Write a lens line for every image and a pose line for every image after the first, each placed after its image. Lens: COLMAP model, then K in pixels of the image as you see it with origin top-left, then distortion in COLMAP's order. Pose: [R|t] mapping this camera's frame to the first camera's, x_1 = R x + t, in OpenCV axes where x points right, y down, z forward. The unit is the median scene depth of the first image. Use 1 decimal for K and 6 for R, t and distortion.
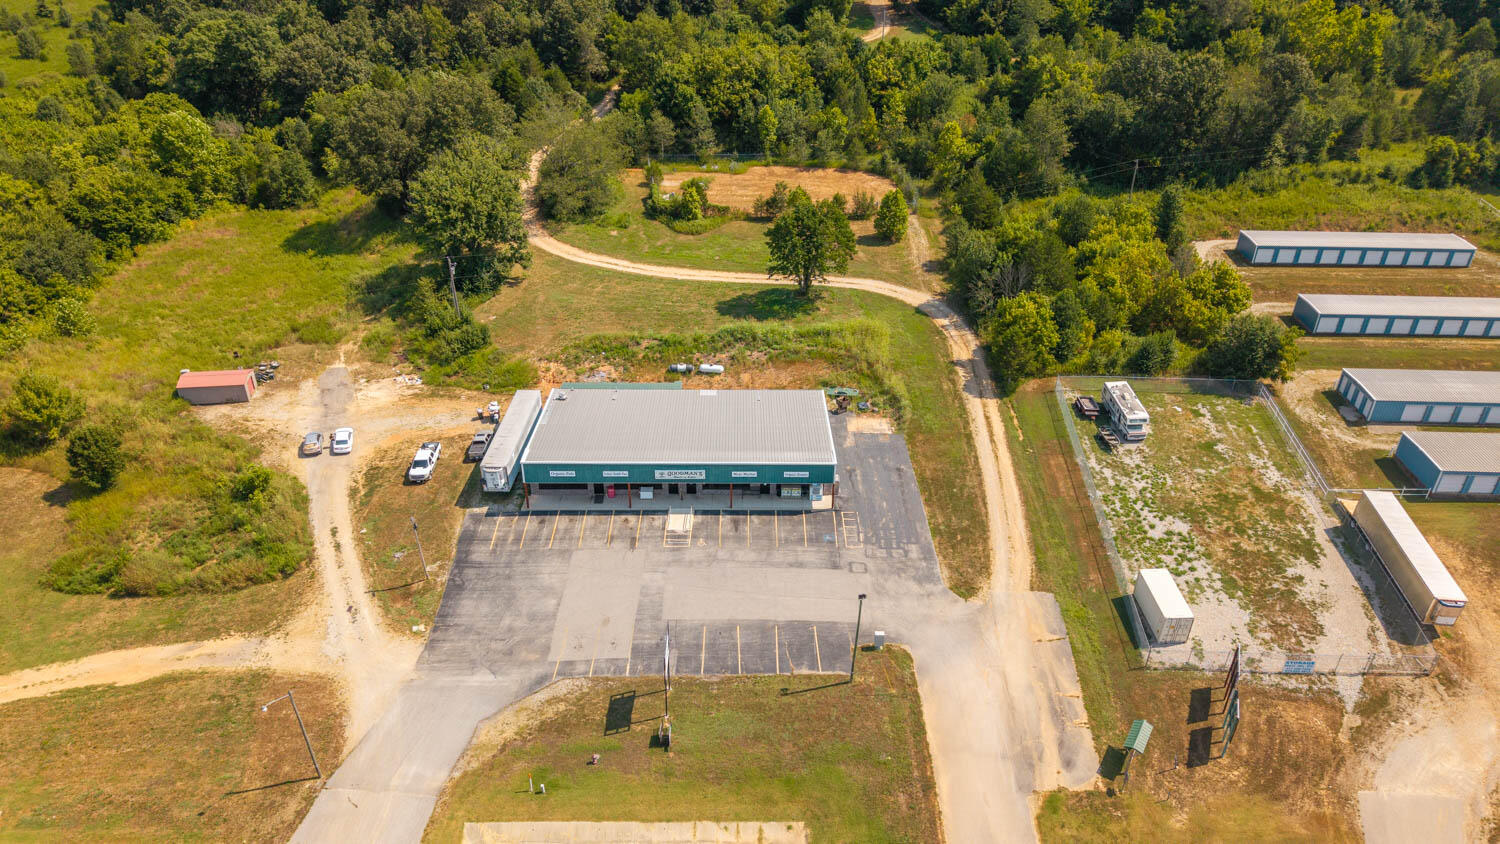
lens RADIAL K [[998.1, 0, 756.6], [0, 998.1, 423.5], [0, 0, 1]] dist [0.040135, -0.042006]
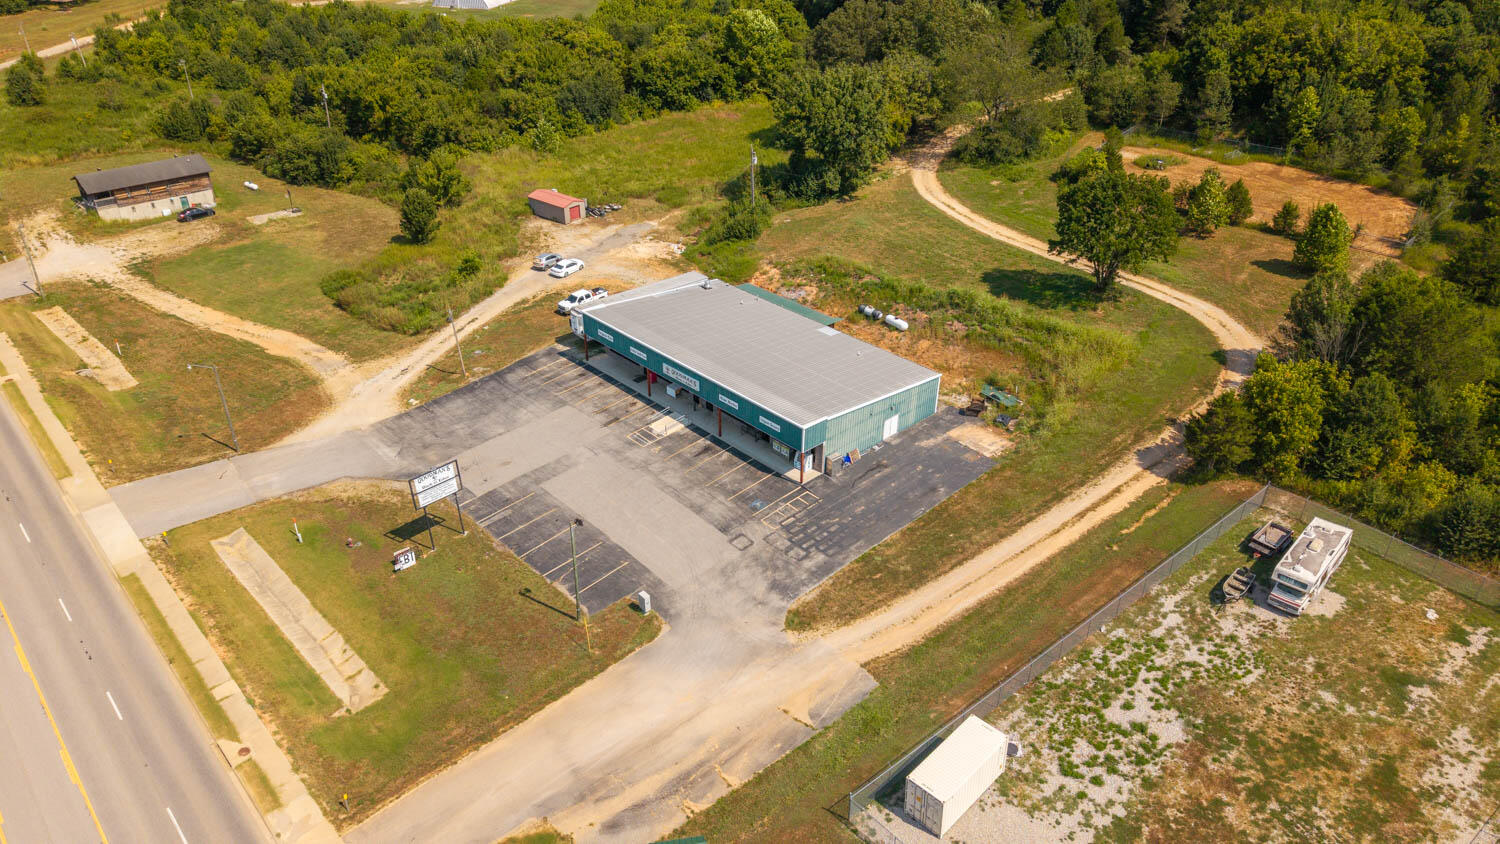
lens RADIAL K [[1009.3, 0, 760.0], [0, 1009.3, 428.9], [0, 0, 1]] dist [0.046050, -0.069324]
pose [[0.677502, 0.368044, -0.636816, 0.544000], [-0.370867, 0.918622, 0.136350, -0.053989], [0.635175, 0.143797, 0.758864, 0.328818]]
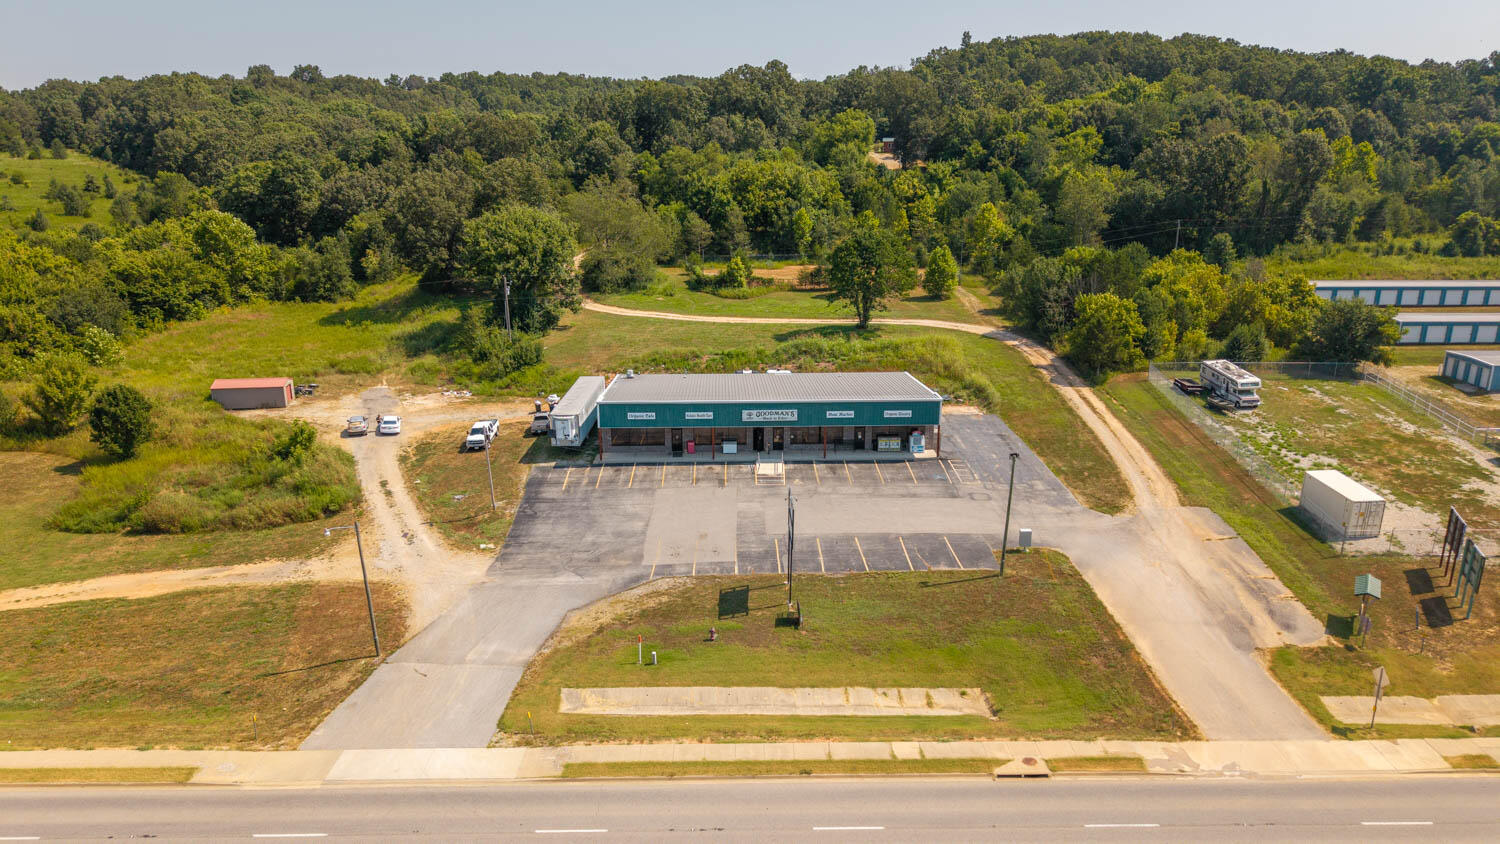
lens RADIAL K [[998.1, 0, 756.6], [0, 998.1, 423.5], [0, 0, 1]] dist [0.040135, -0.042006]
pose [[0.999681, -0.019081, 0.016520, -0.098172], [0.022691, 0.966050, -0.257356, 0.274030], [-0.011049, 0.257649, 0.966175, 0.117148]]
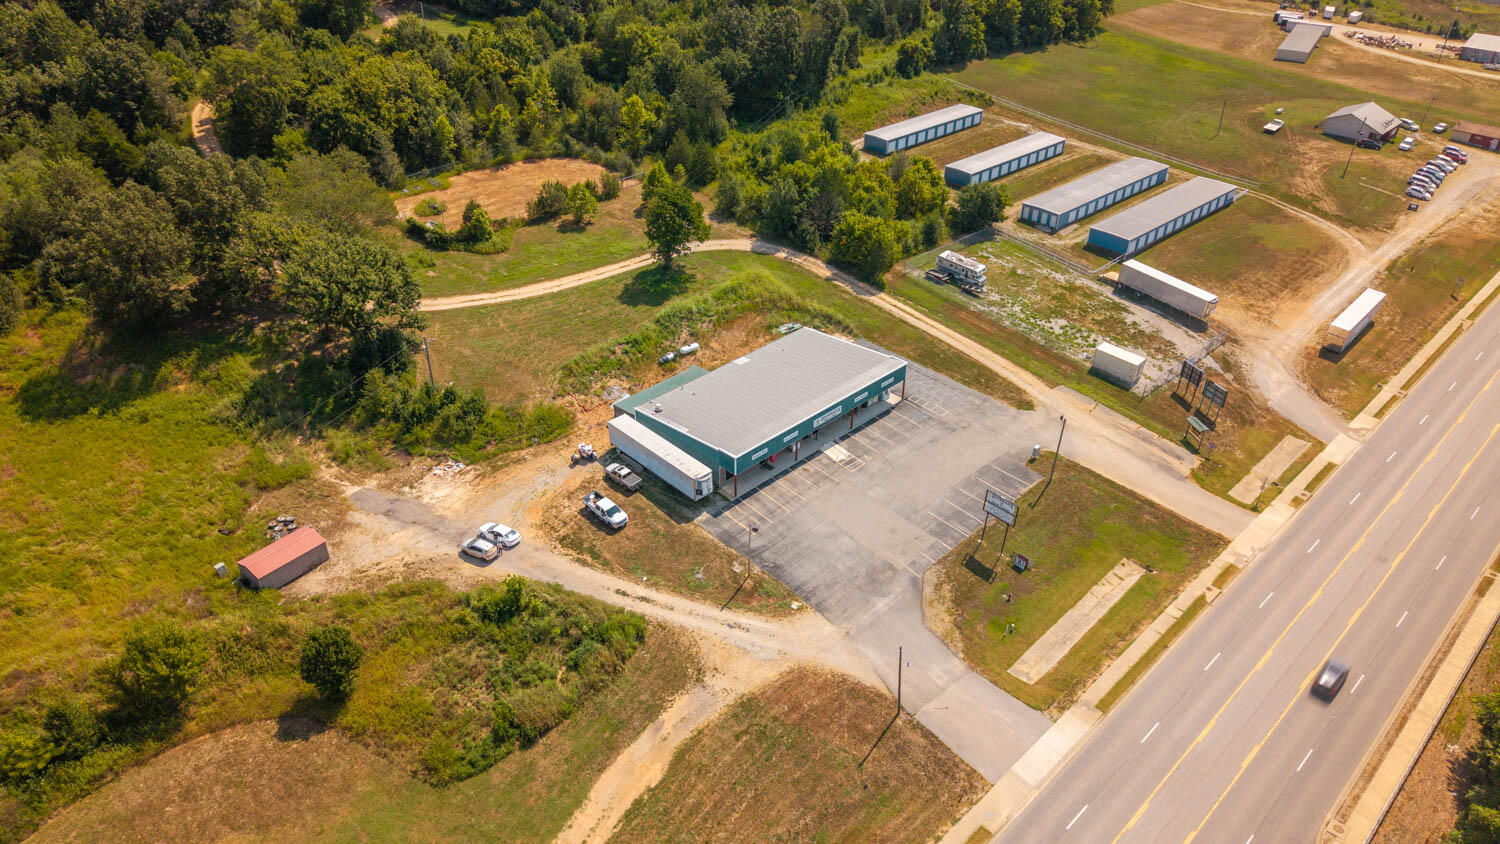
lens RADIAL K [[998.1, 0, 756.6], [0, 998.1, 423.5], [0, 0, 1]] dist [0.040135, -0.042006]
pose [[0.717078, -0.384456, 0.581372, -0.797288], [0.353414, 0.919492, 0.172143, -0.169091], [-0.600748, 0.082025, 0.795219, 0.080527]]
